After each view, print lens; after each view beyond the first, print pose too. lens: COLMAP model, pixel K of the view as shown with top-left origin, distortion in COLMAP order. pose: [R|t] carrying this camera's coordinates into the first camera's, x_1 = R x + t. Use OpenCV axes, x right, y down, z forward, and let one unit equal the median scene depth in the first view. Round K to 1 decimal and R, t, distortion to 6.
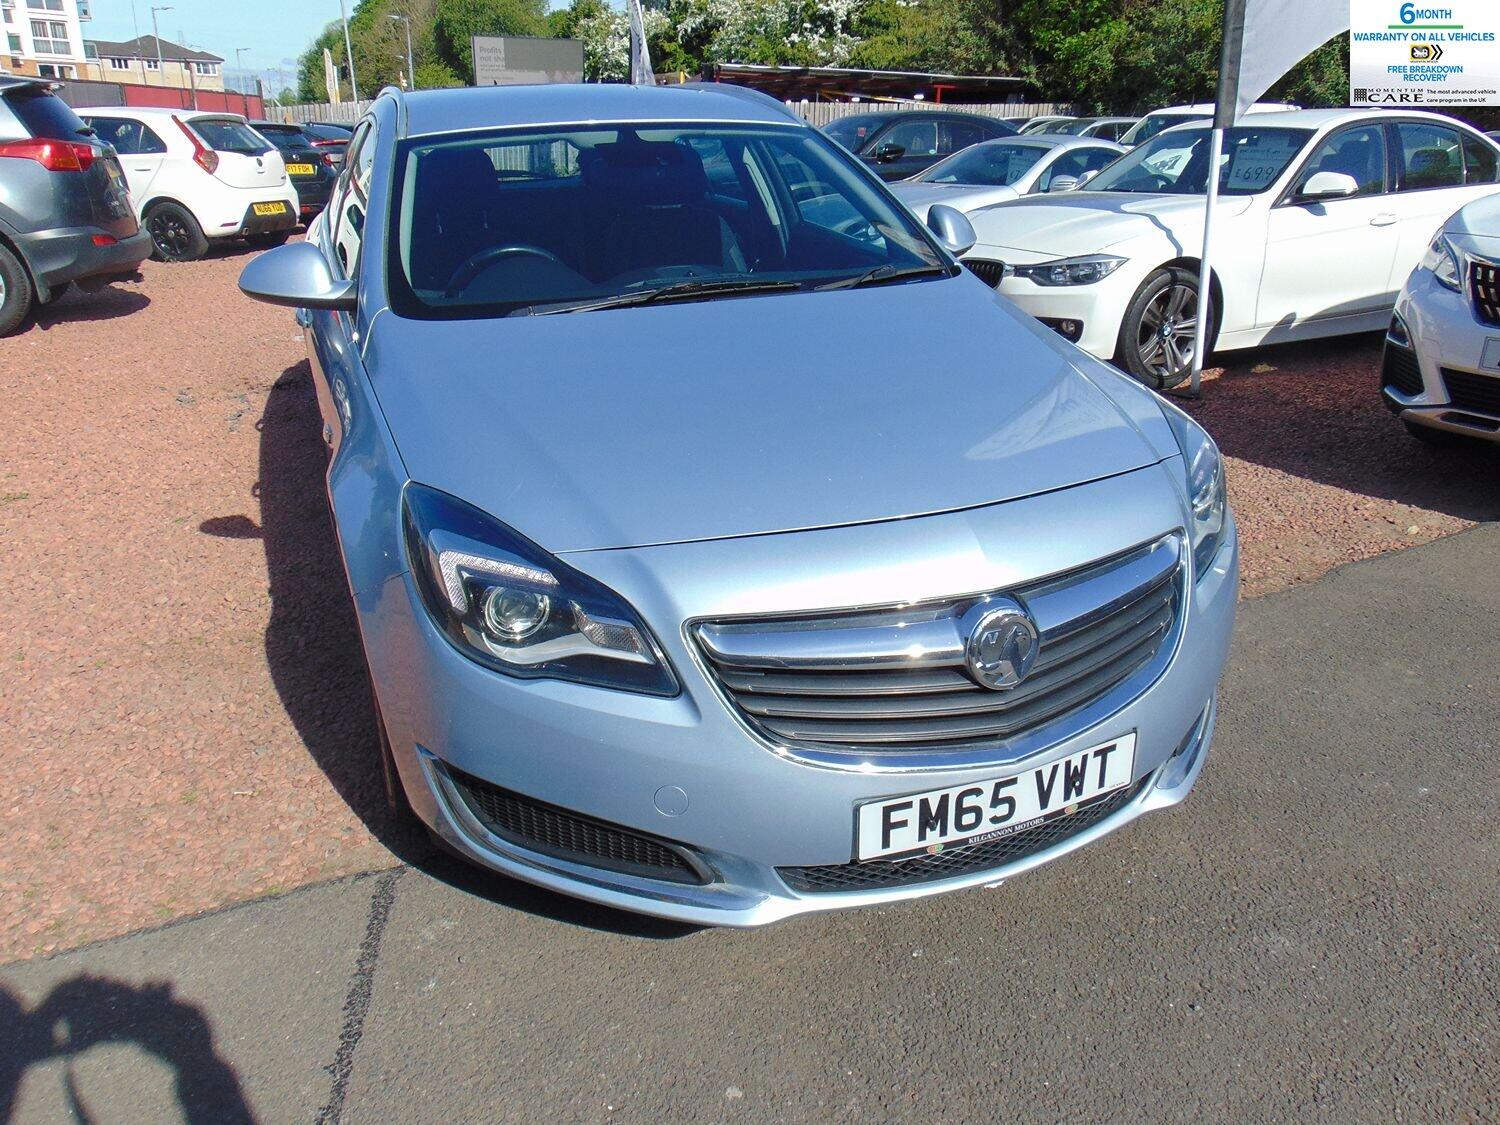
lens RADIAL K [[1125.4, 0, 746.1], [0, 1125.4, 561.8], [0, 0, 1]] dist [-0.021557, 0.047957]
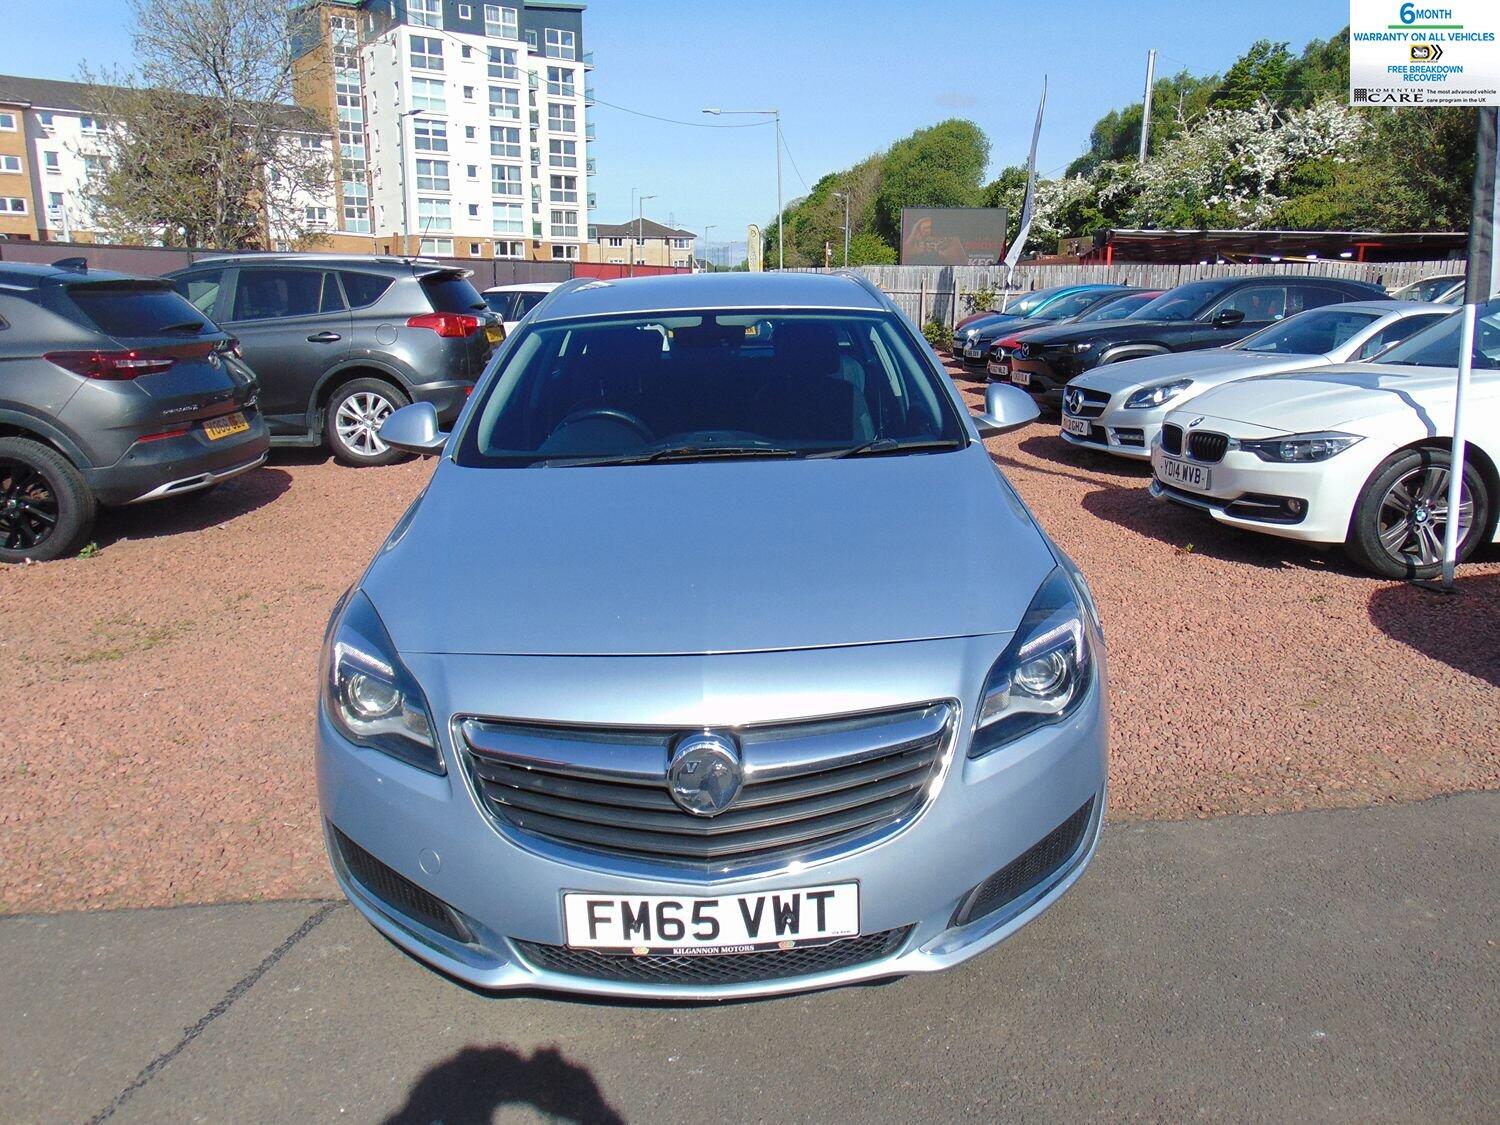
lens RADIAL K [[1125.4, 0, 743.5], [0, 1125.4, 568.7], [0, 0, 1]] dist [-0.021557, 0.047957]
pose [[0.930794, 0.079244, -0.356850, 0.197528], [-0.122762, 0.987287, -0.100965, -0.006584], [0.344313, 0.137786, 0.928689, -0.018729]]
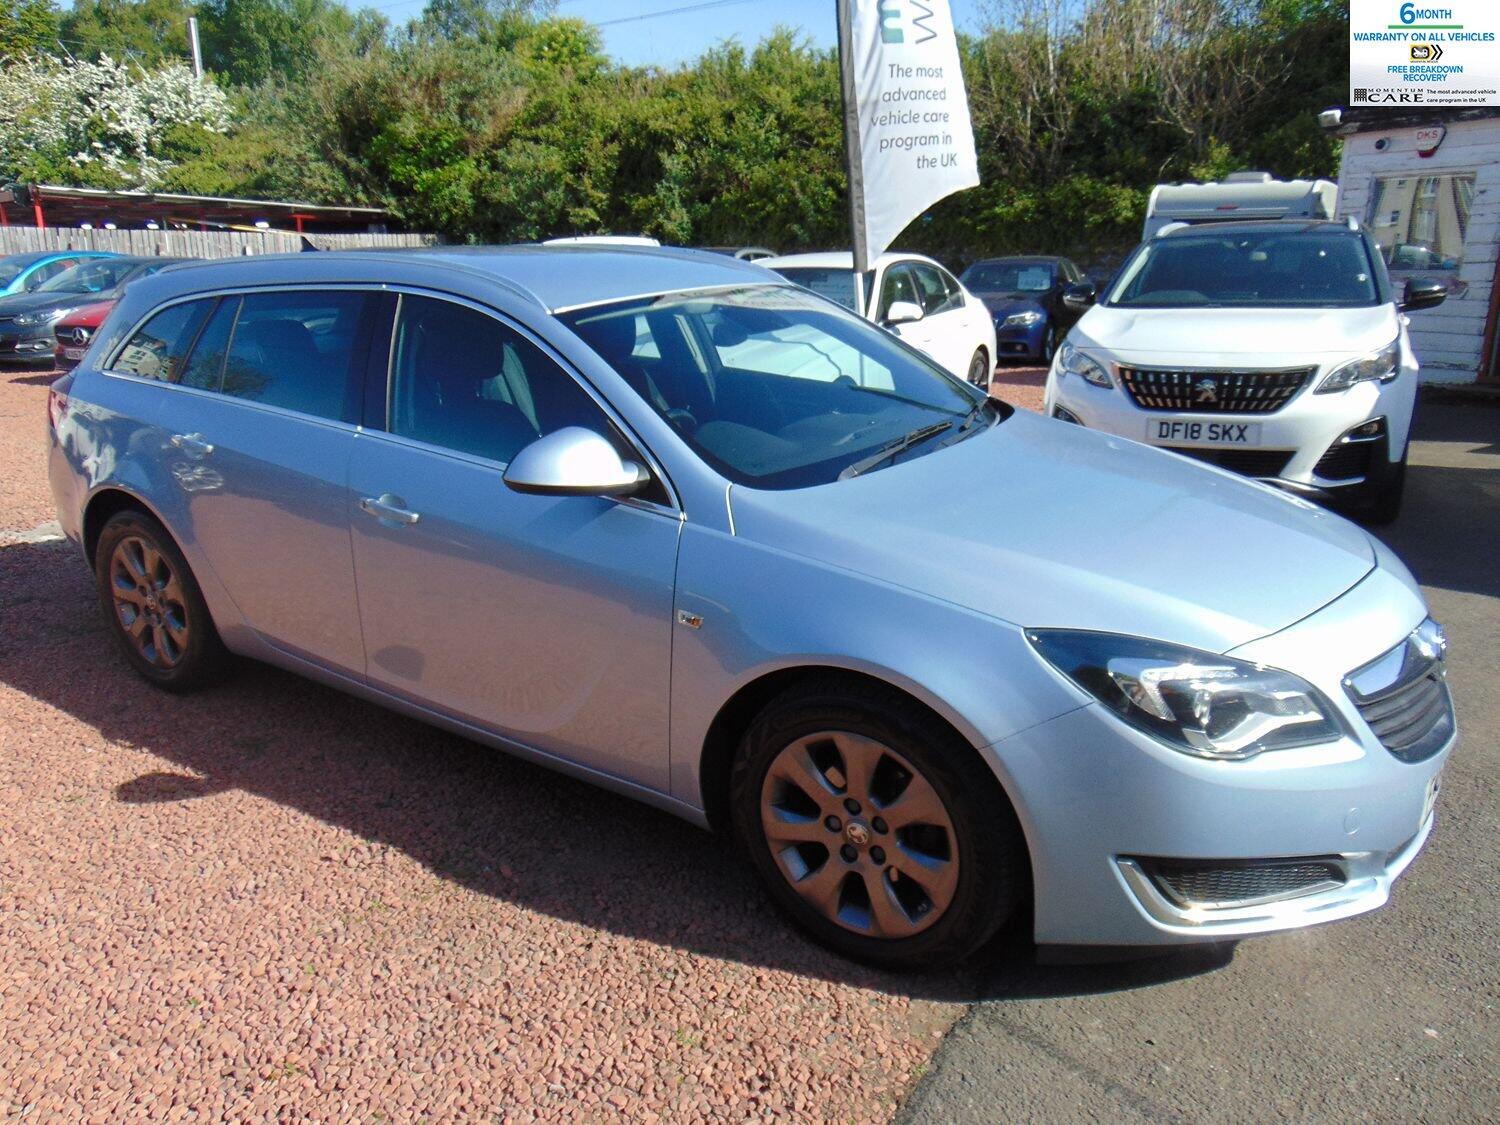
lens RADIAL K [[1125.4, 0, 754.2], [0, 1125.4, 555.5], [0, 0, 1]] dist [-0.021557, 0.047957]
pose [[0.815848, -0.152361, 0.557833, -0.388845], [0.209072, 0.977126, -0.038893, -0.053175], [-0.539148, 0.148358, 0.829041, 0.076207]]
